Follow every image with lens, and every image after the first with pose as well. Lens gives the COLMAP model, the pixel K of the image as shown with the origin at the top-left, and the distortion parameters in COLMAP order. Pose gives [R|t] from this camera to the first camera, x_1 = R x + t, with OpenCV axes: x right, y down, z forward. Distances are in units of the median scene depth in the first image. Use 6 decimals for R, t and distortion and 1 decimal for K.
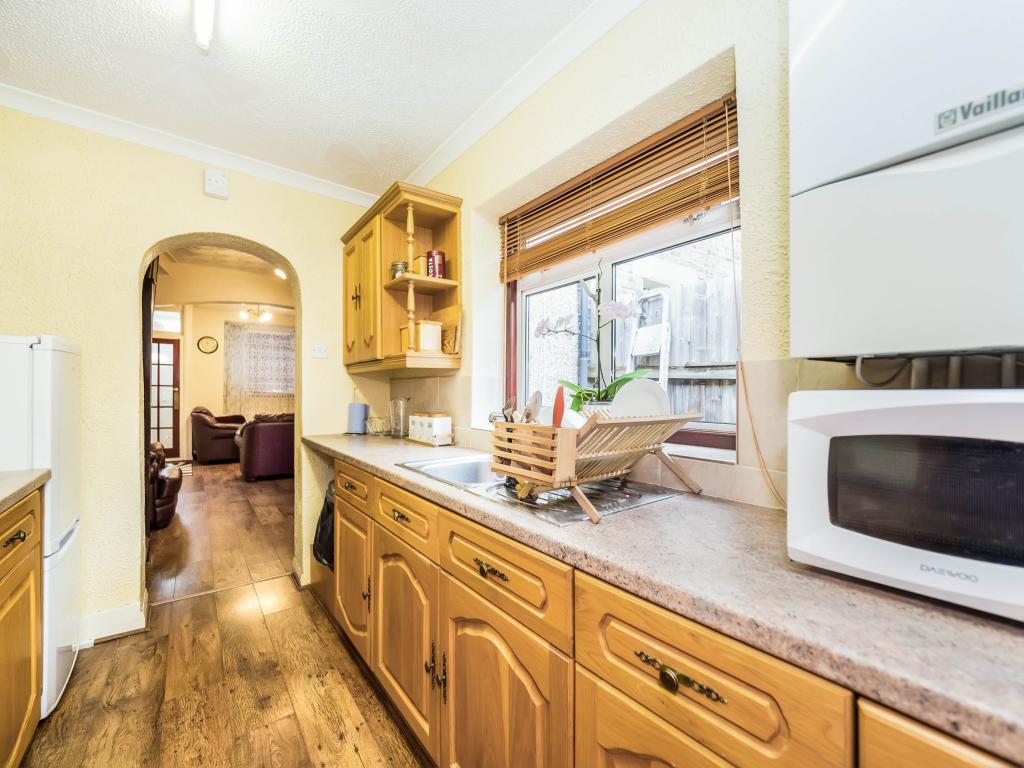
lens RADIAL K [[431.8, 0, 515.0], [0, 431.8, 387.9], [0, 0, 1]] dist [-0.001038, -0.000046]
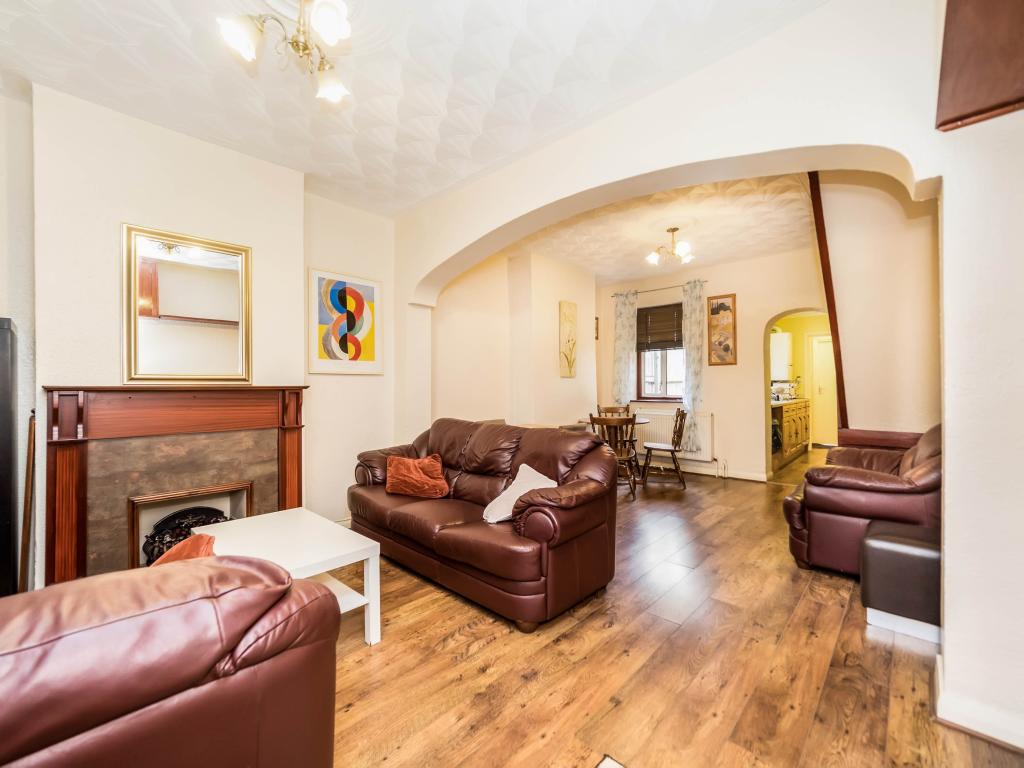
lens RADIAL K [[431.8, 0, 512.1], [0, 431.8, 385.0], [0, 0, 1]] dist [-0.001038, -0.000046]
pose [[-0.184901, 0.015826, 0.982630, -1.383469], [0.008875, 0.999856, -0.014434, 0.039075], [-0.982717, 0.006052, -0.185015, 1.586847]]
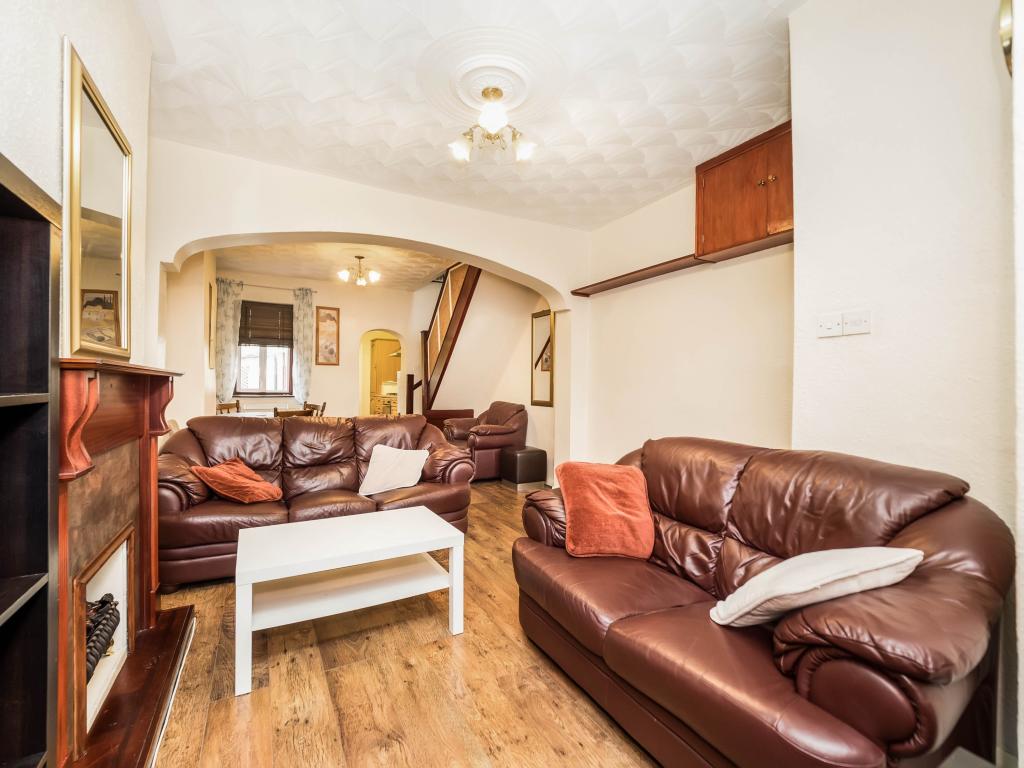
lens RADIAL K [[431.8, 0, 509.9], [0, 431.8, 388.8], [0, 0, 1]] dist [-0.001038, -0.000046]
pose [[-0.992507, -0.000948, 0.122183, -1.128567], [-0.001362, 0.999994, -0.003308, 0.052797], [-0.122179, -0.003450, -0.992502, 2.084209]]
